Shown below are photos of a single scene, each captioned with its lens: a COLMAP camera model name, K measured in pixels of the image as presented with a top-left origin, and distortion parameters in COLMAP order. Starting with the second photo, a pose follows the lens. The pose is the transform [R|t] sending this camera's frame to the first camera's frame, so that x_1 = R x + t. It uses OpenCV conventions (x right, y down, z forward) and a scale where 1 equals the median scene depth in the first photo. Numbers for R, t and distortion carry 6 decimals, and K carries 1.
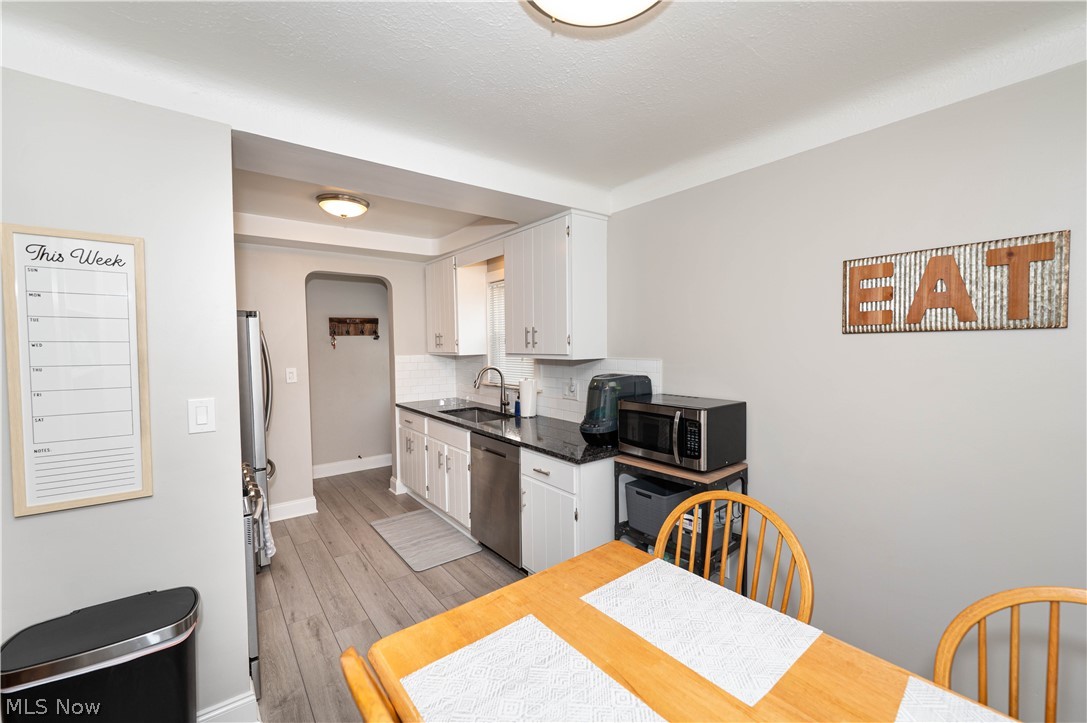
lens RADIAL K [[430.8, 0, 538.7], [0, 430.8, 362.4], [0, 0, 1]] dist [-0.001207, 0.000360]
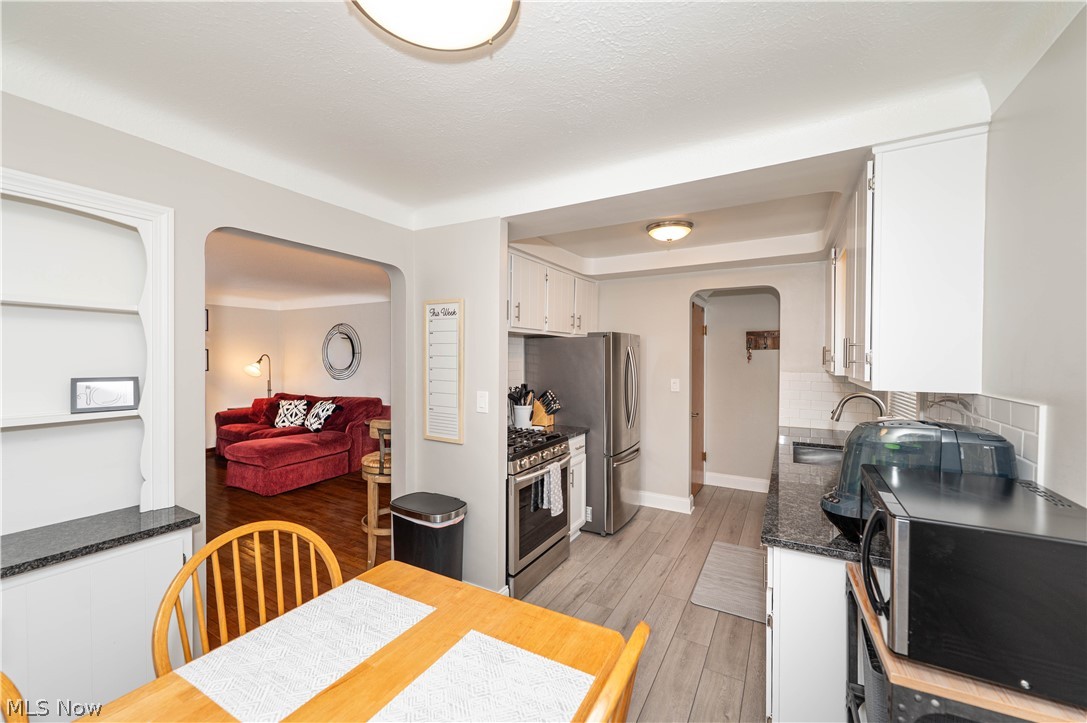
lens RADIAL K [[430.8, 0, 551.8], [0, 430.8, 364.5], [0, 0, 1]] dist [-0.001207, 0.000360]
pose [[0.402479, 0.028620, -0.914982, 0.348467], [-0.049263, 0.998740, 0.009570, -0.020076], [0.914103, 0.041223, 0.403382, 0.255853]]
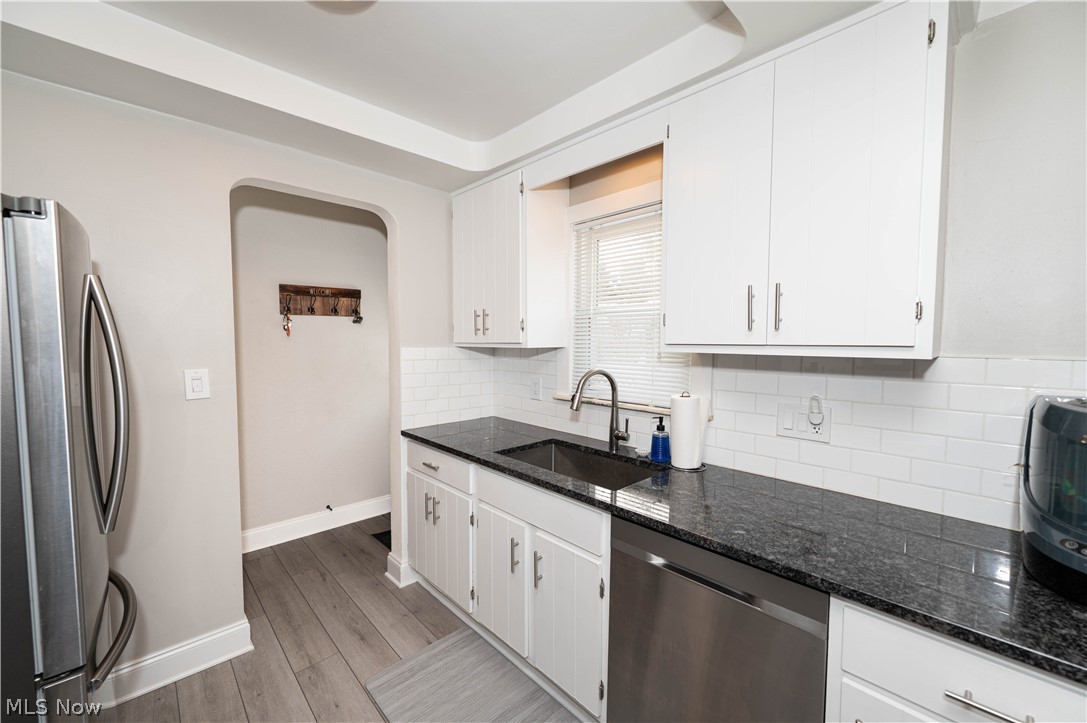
lens RADIAL K [[430.8, 0, 548.4], [0, 430.8, 361.2], [0, 0, 1]] dist [-0.001207, 0.000360]
pose [[0.994125, 0.009365, 0.107832, -0.241713], [-0.009746, 0.999948, 0.003004, -0.001227], [-0.107799, -0.004038, 0.994165, 0.492881]]
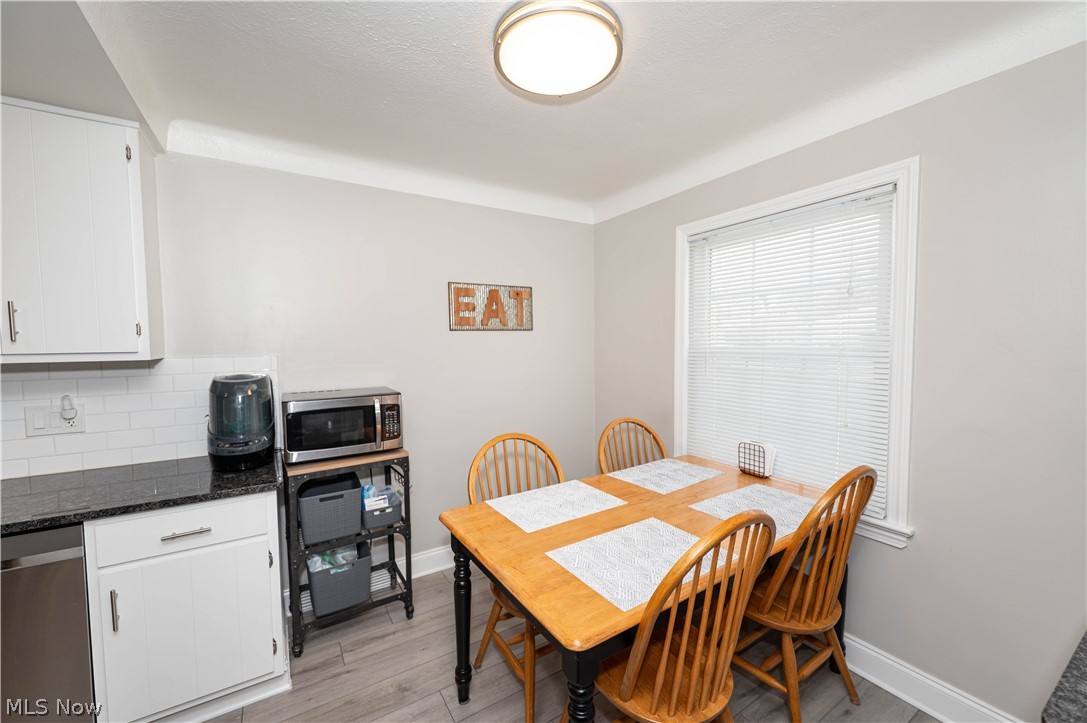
lens RADIAL K [[430.8, 0, 542.9], [0, 430.8, 364.9], [0, 0, 1]] dist [-0.001207, 0.000360]
pose [[0.100876, -0.042968, 0.993971, -0.379719], [0.051940, 0.997932, 0.037868, 0.005893], [-0.993542, 0.047807, 0.102899, 0.274529]]
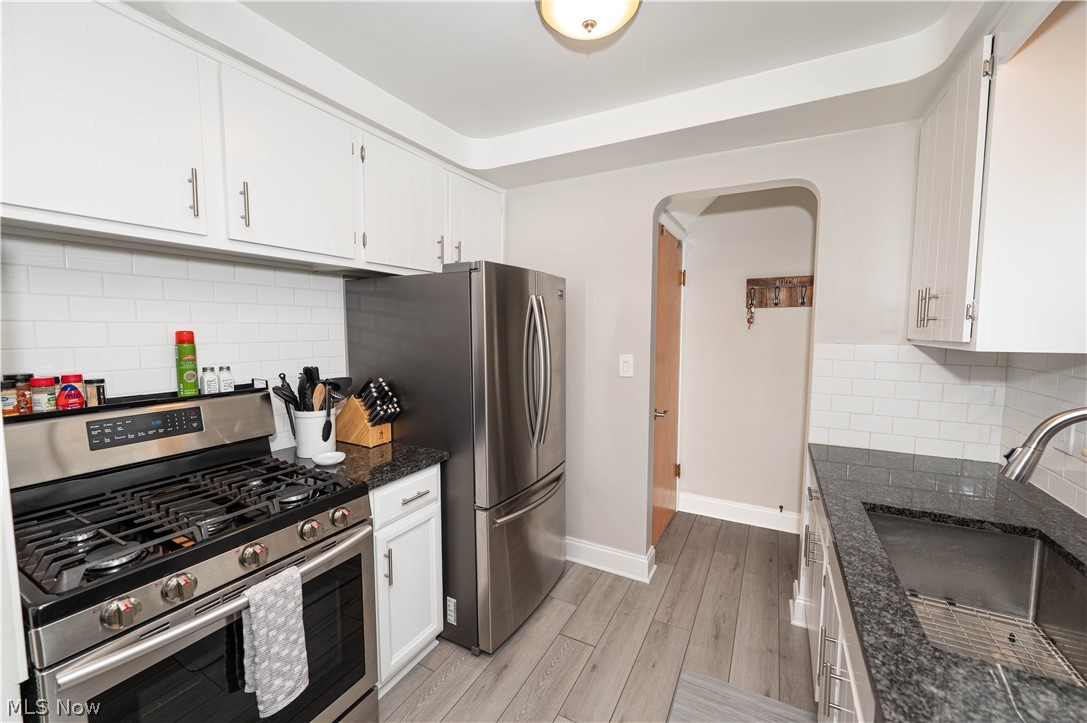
lens RADIAL K [[430.8, 0, 541.8], [0, 430.8, 361.5], [0, 0, 1]] dist [-0.001207, 0.000360]
pose [[0.411887, 0.085273, -0.907236, -0.031585], [-0.050184, 0.996224, 0.070853, -0.017481], [0.909852, 0.016345, 0.414611, 0.640328]]
